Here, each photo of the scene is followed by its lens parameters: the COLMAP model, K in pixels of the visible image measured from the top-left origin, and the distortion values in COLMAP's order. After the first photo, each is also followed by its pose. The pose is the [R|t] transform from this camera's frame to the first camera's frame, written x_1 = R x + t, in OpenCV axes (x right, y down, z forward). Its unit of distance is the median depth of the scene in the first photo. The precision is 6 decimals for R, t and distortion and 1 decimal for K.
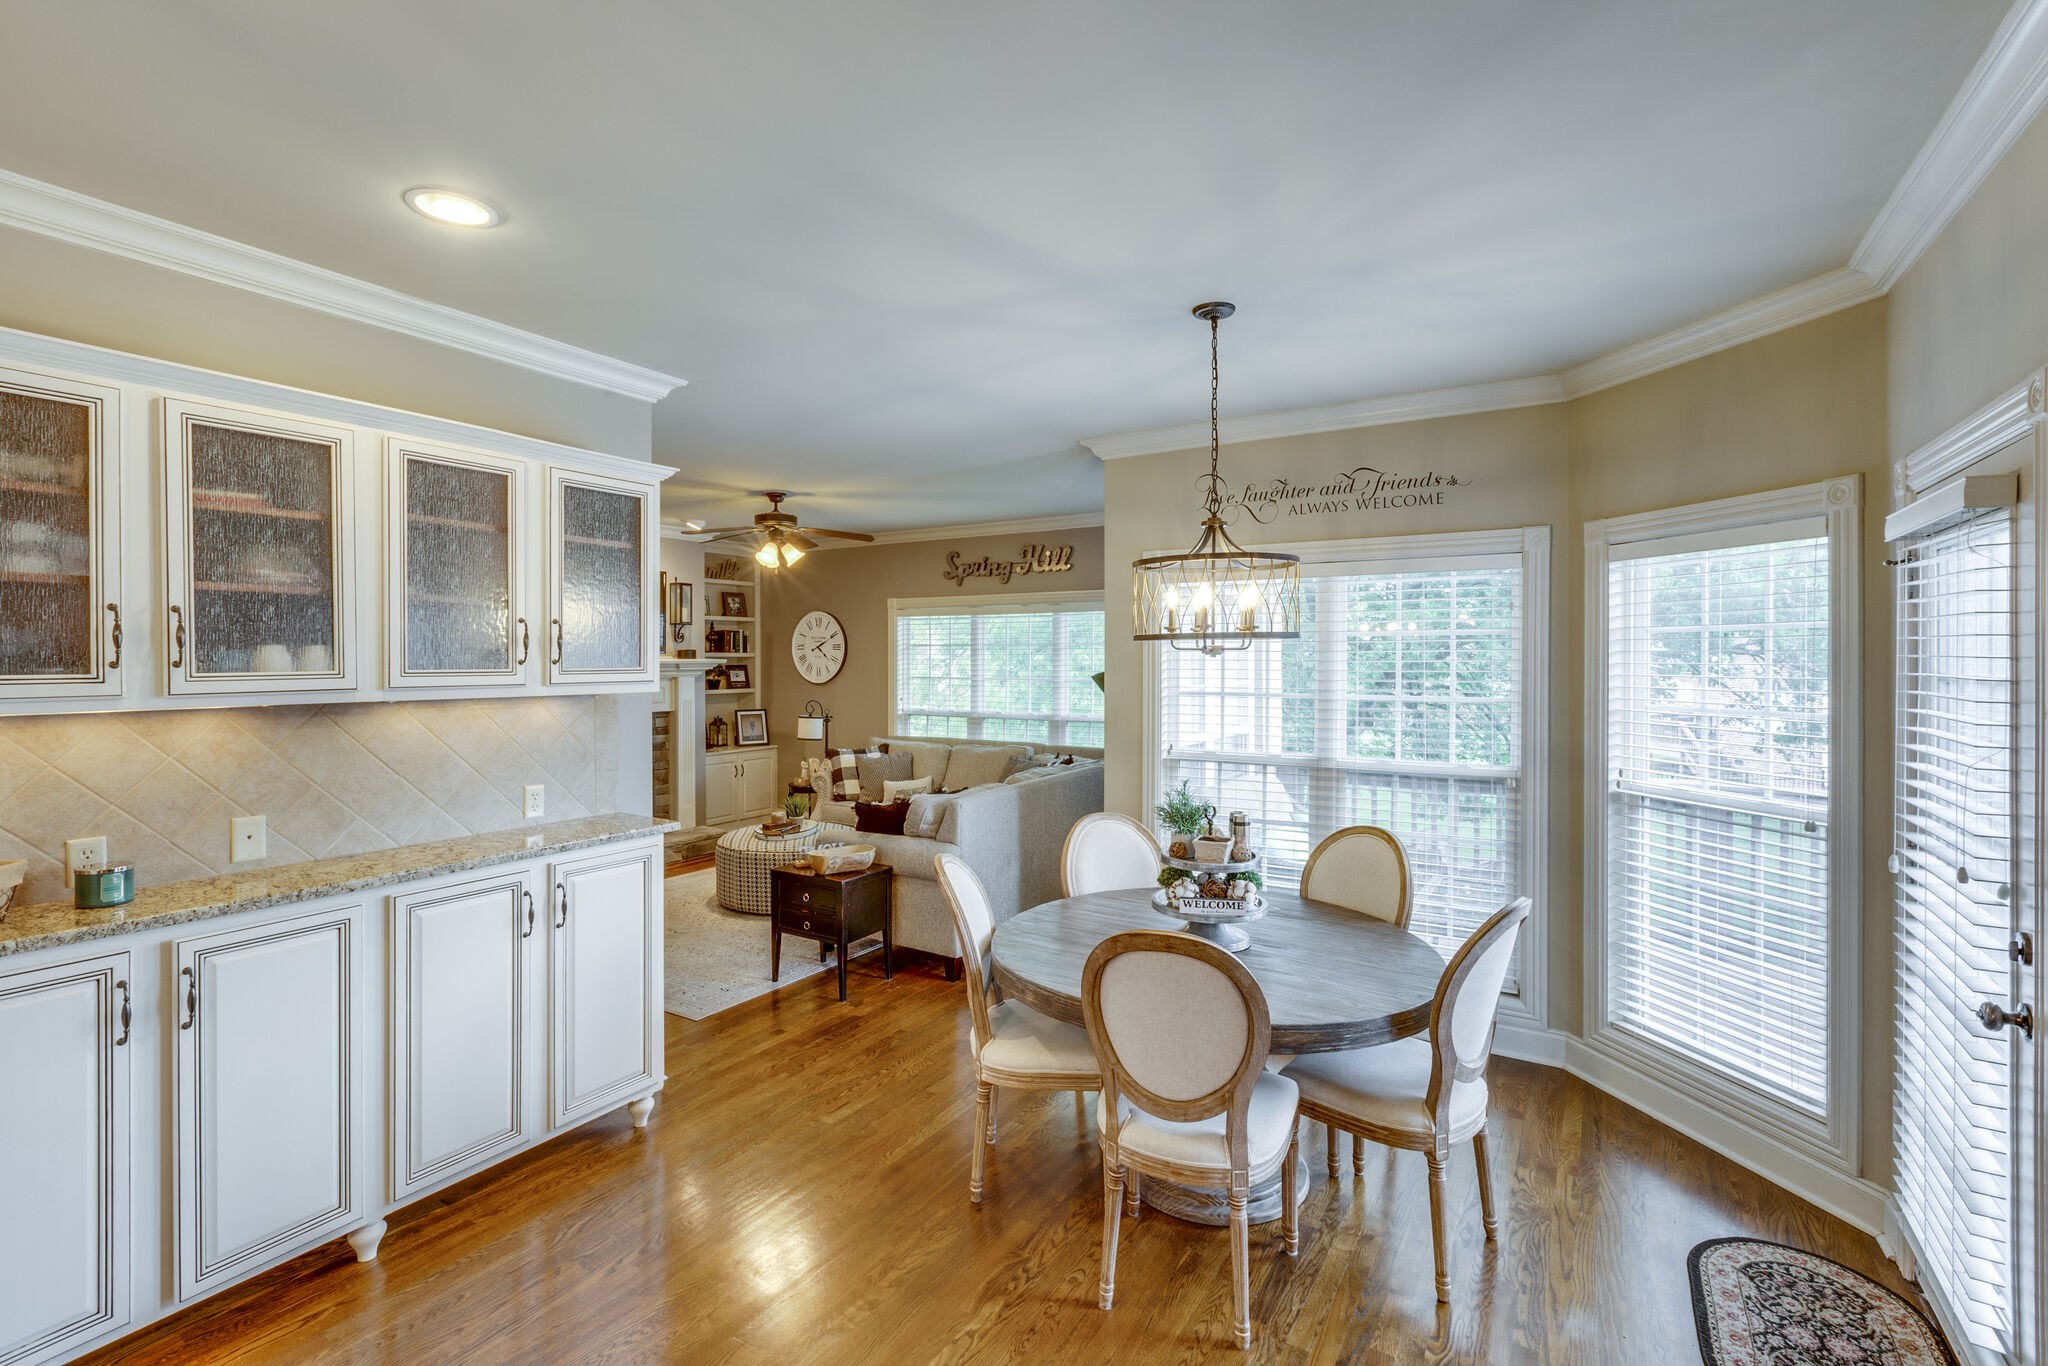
lens RADIAL K [[935.2, 0, 1006.7], [0, 935.2, 670.7], [0, 0, 1]] dist [0.007481, 0.001363]
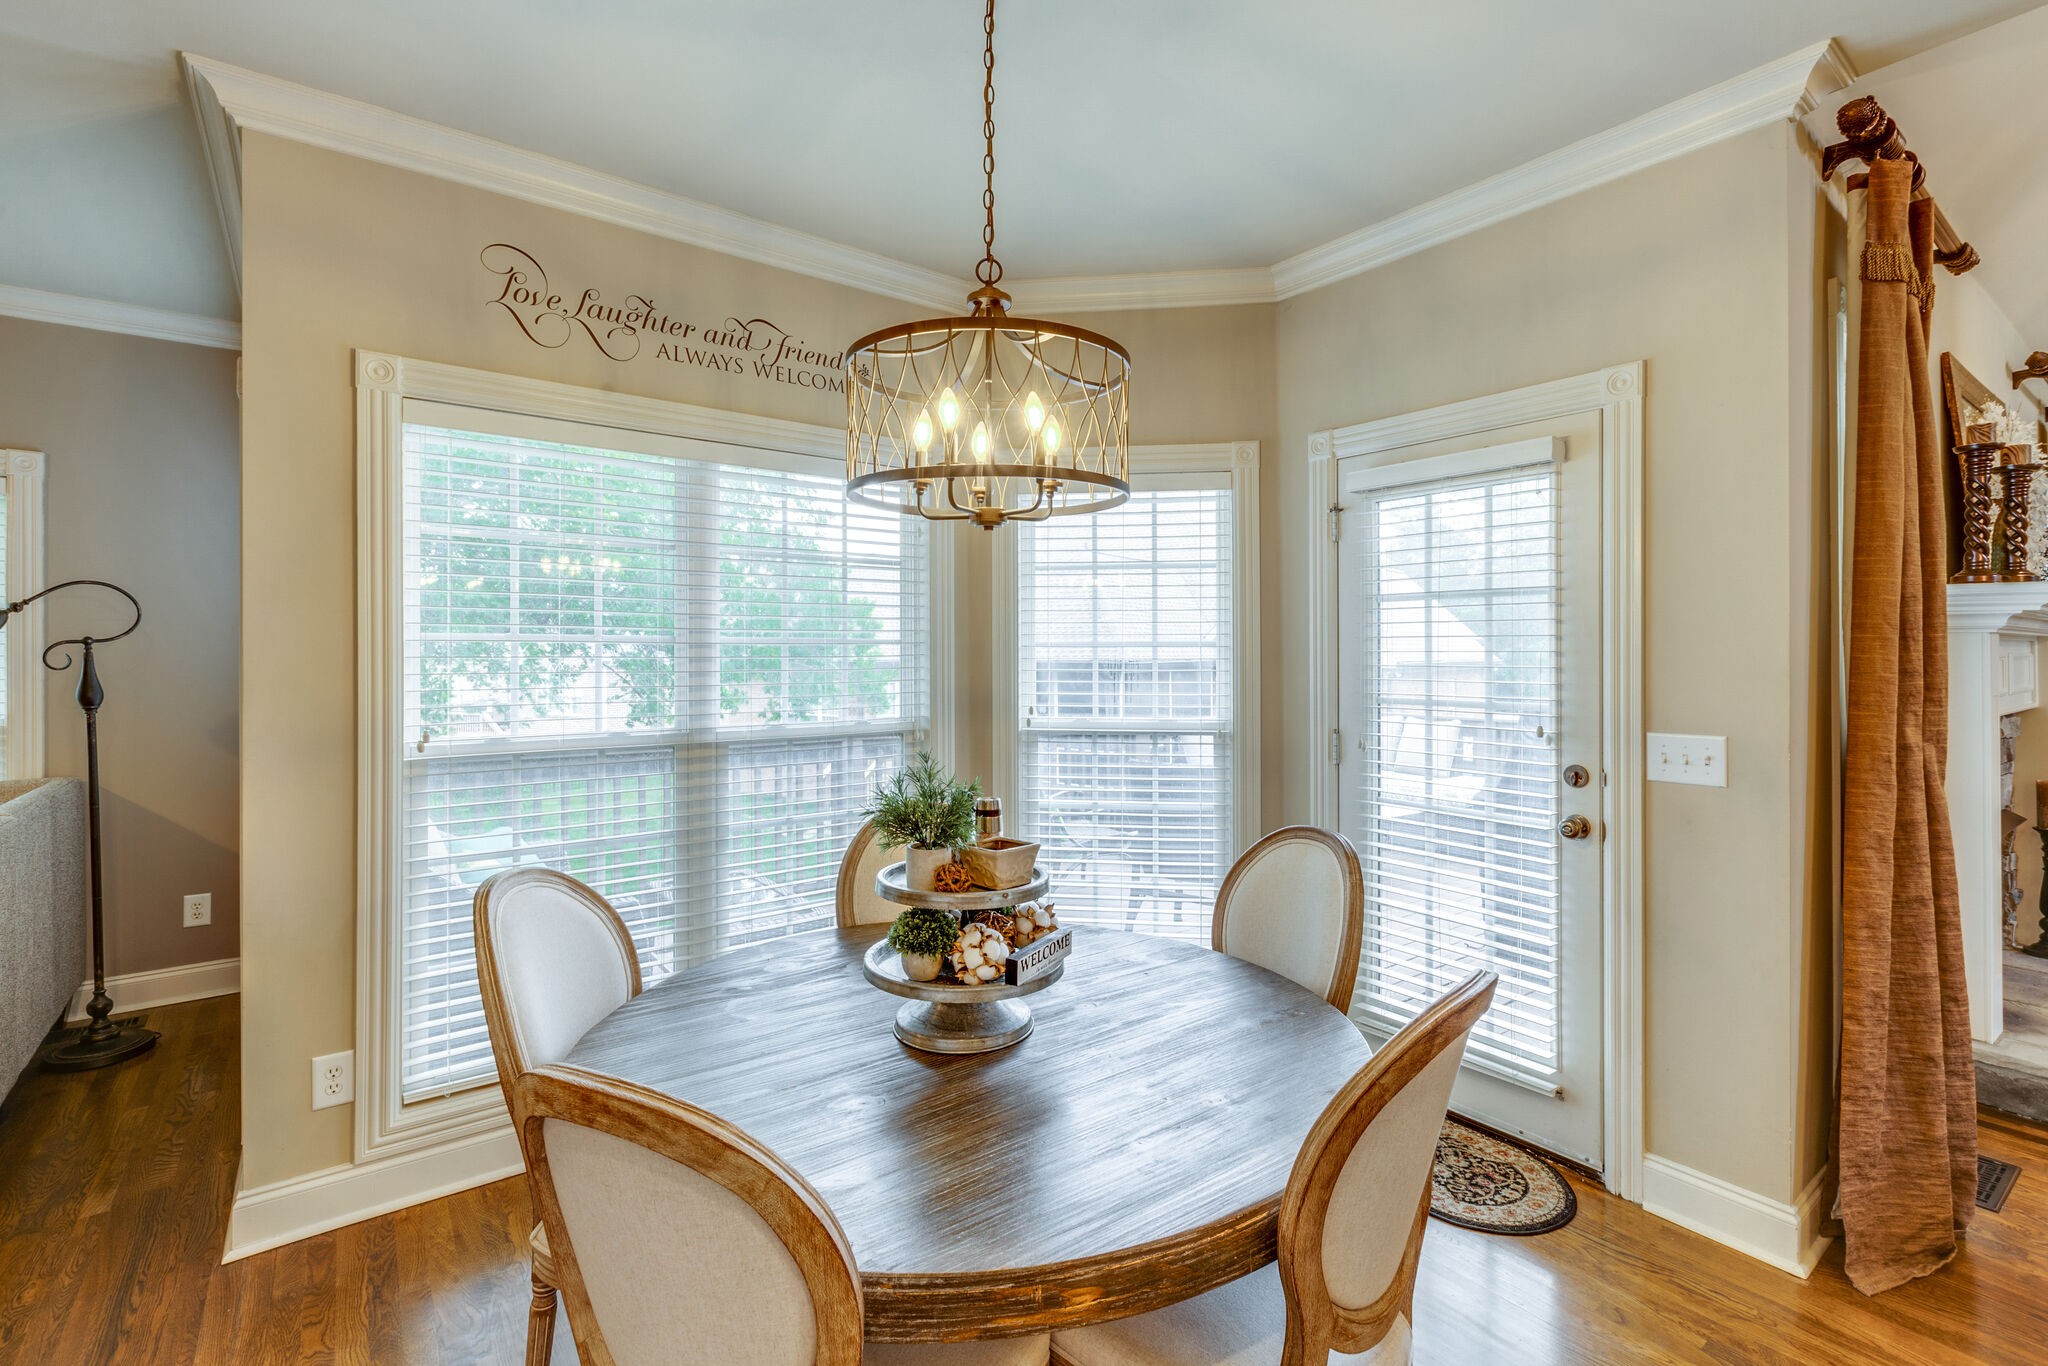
lens RADIAL K [[935.2, 0, 1016.3], [0, 935.2, 662.4], [0, 0, 1]] dist [0.007481, 0.001363]
pose [[0.342023, -0.005420, 0.939676, -0.271710], [0.013441, 0.999909, 0.000875, 0.057348], [-0.939596, 0.012330, 0.342064, 0.670246]]
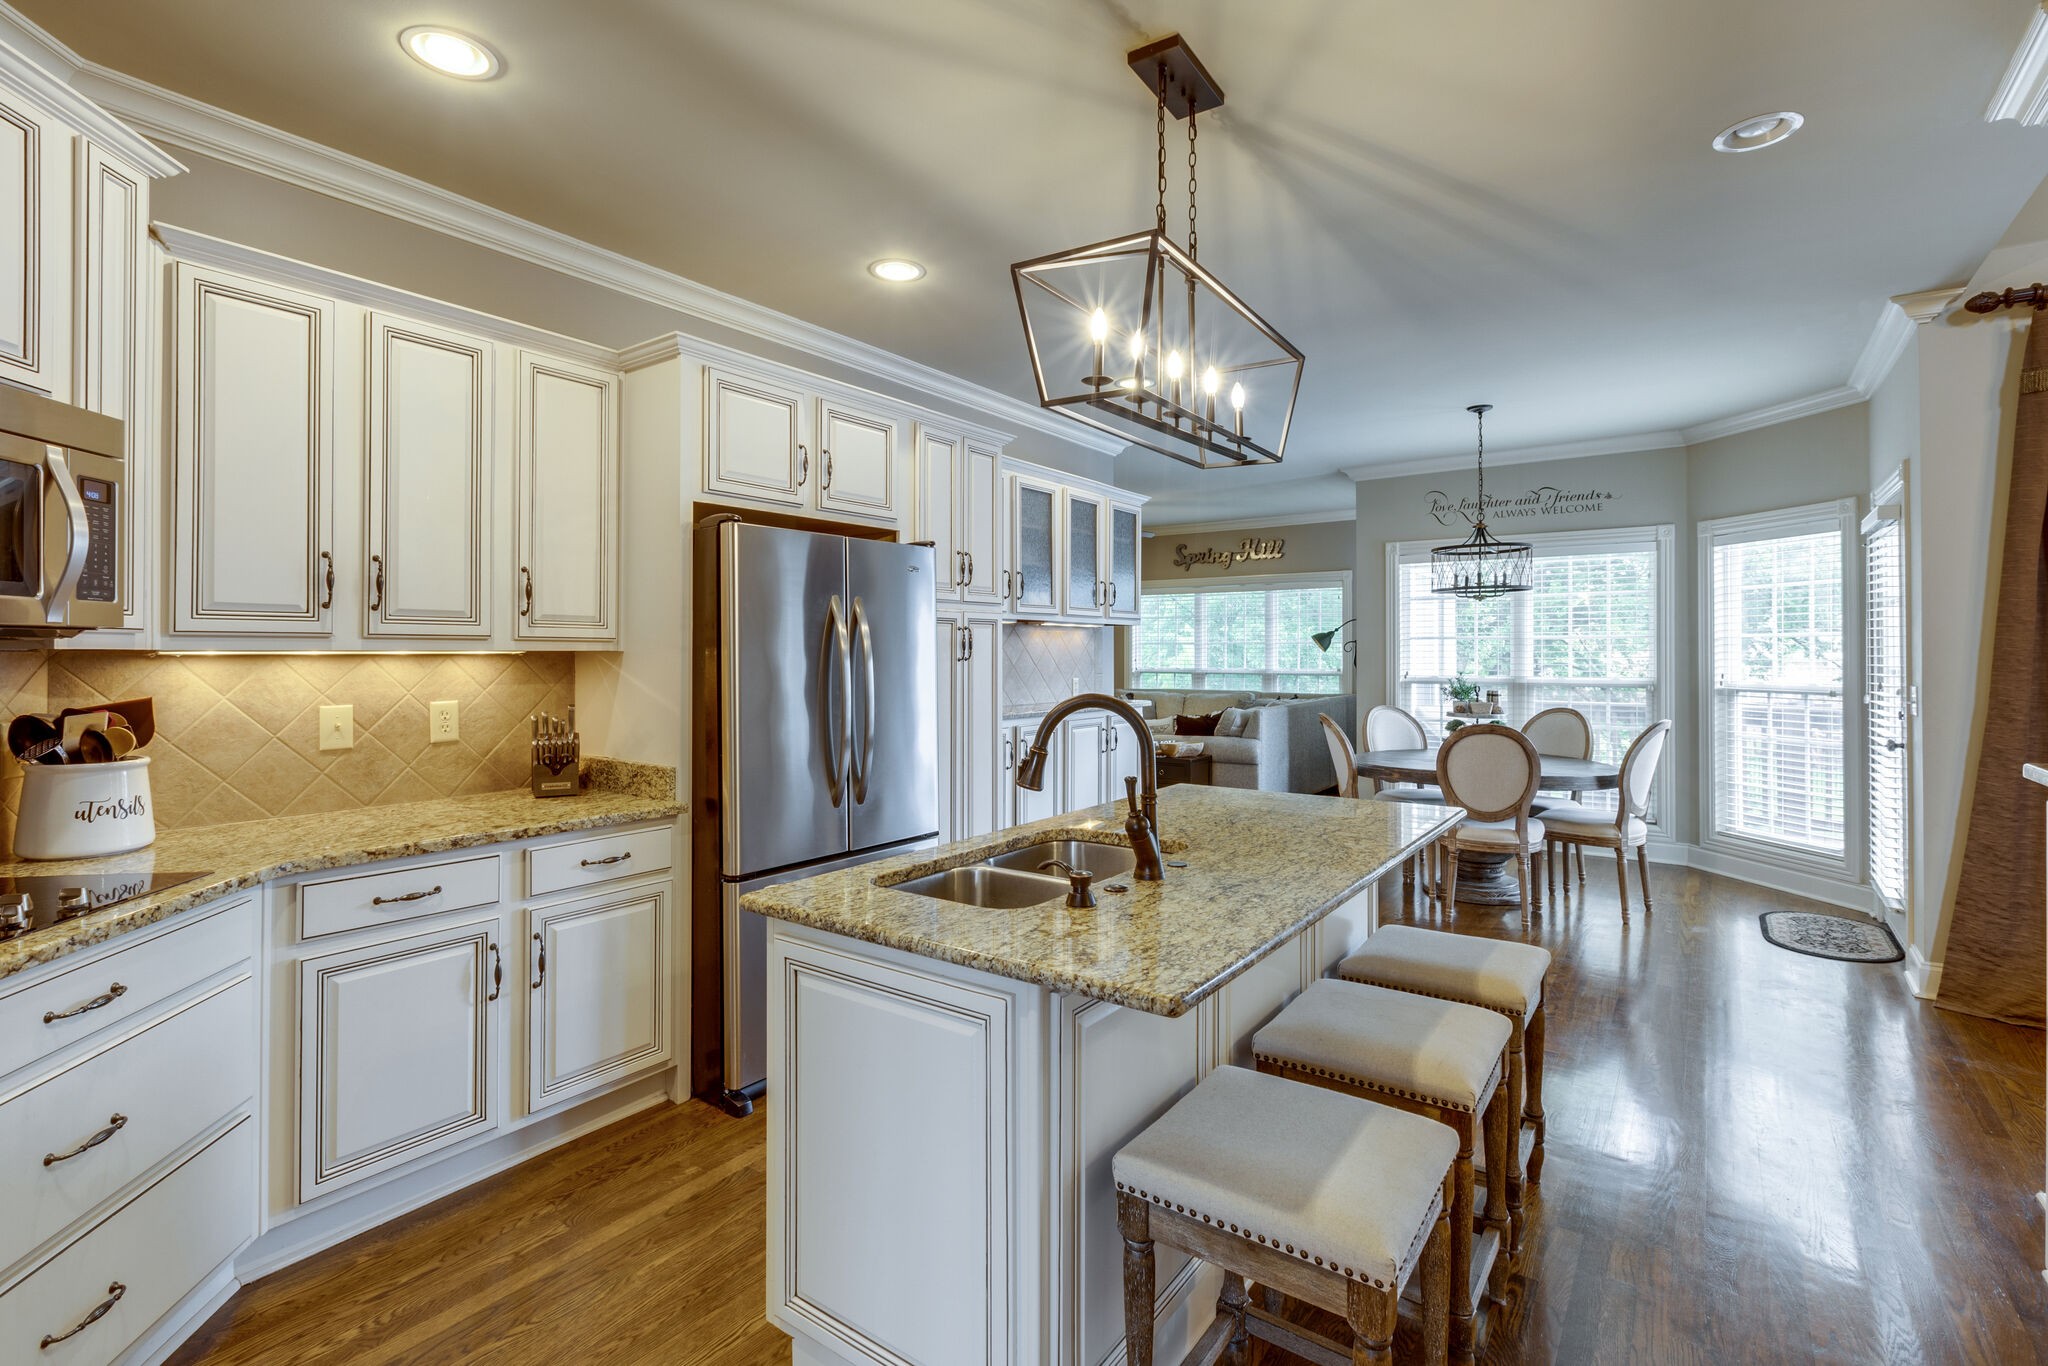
lens RADIAL K [[935.2, 0, 1019.0], [0, 935.2, 649.0], [0, 0, 1]] dist [0.007481, 0.001363]
pose [[0.997509, -0.000045, -0.070535, -0.443950], [-0.001159, 0.999854, -0.017028, 0.091096], [0.070525, 0.017068, 0.997364, -0.705516]]
